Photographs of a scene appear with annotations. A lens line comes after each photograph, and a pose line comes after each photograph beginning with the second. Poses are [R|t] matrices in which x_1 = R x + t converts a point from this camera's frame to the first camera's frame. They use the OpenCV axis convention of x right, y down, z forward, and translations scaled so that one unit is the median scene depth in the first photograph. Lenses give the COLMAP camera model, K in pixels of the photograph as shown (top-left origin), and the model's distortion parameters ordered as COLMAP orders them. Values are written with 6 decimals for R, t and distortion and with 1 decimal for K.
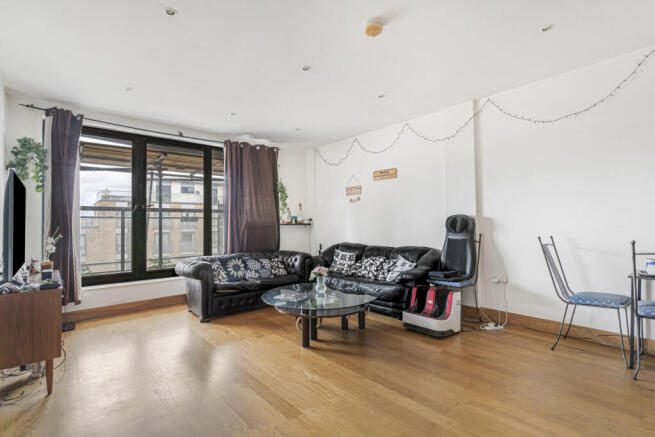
lens RADIAL K [[311.3, 0, 330.3], [0, 311.3, 217.8], [0, 0, 1]] dist [0.002170, 0.000901]
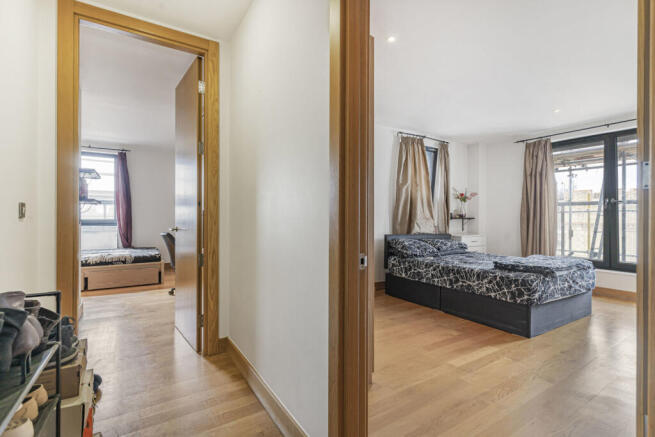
lens RADIAL K [[311.3, 0, 326.5], [0, 311.3, 218.4], [0, 0, 1]] dist [0.002170, 0.000901]
pose [[-0.153967, 0.006236, -0.988056, 0.574663], [0.021263, 0.999769, 0.002996, 0.000188], [0.987847, -0.020548, -0.154064, 0.215025]]
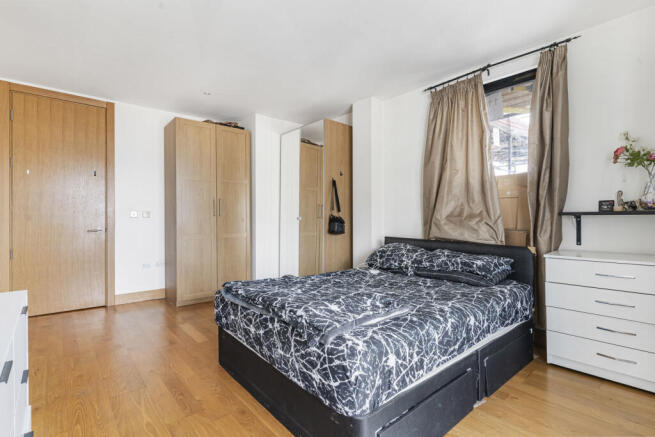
lens RADIAL K [[311.3, 0, 327.9], [0, 311.3, 220.2], [0, 0, 1]] dist [0.002170, 0.000901]
pose [[-0.999991, 0.002989, 0.003167, -0.344216], [0.002910, 0.999690, -0.024735, 0.038139], [-0.003240, -0.024725, -0.999689, 1.073019]]
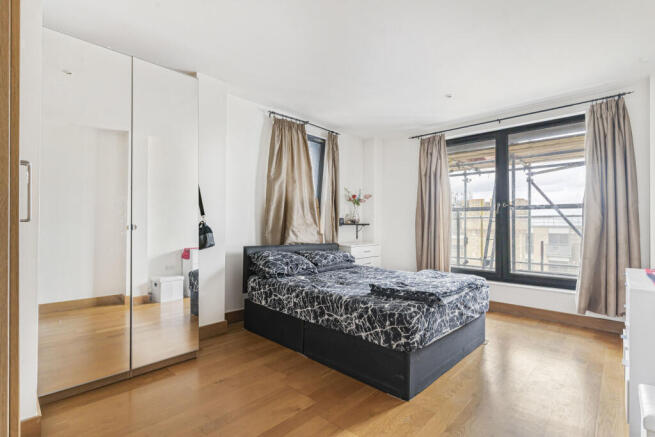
lens RADIAL K [[311.3, 0, 328.8], [0, 311.3, 220.7], [0, 0, 1]] dist [0.002170, 0.000901]
pose [[0.087568, -0.005832, -0.996141, 0.287981], [0.017734, 0.999834, -0.004295, 0.006052], [0.996001, -0.017289, 0.087657, 0.389118]]
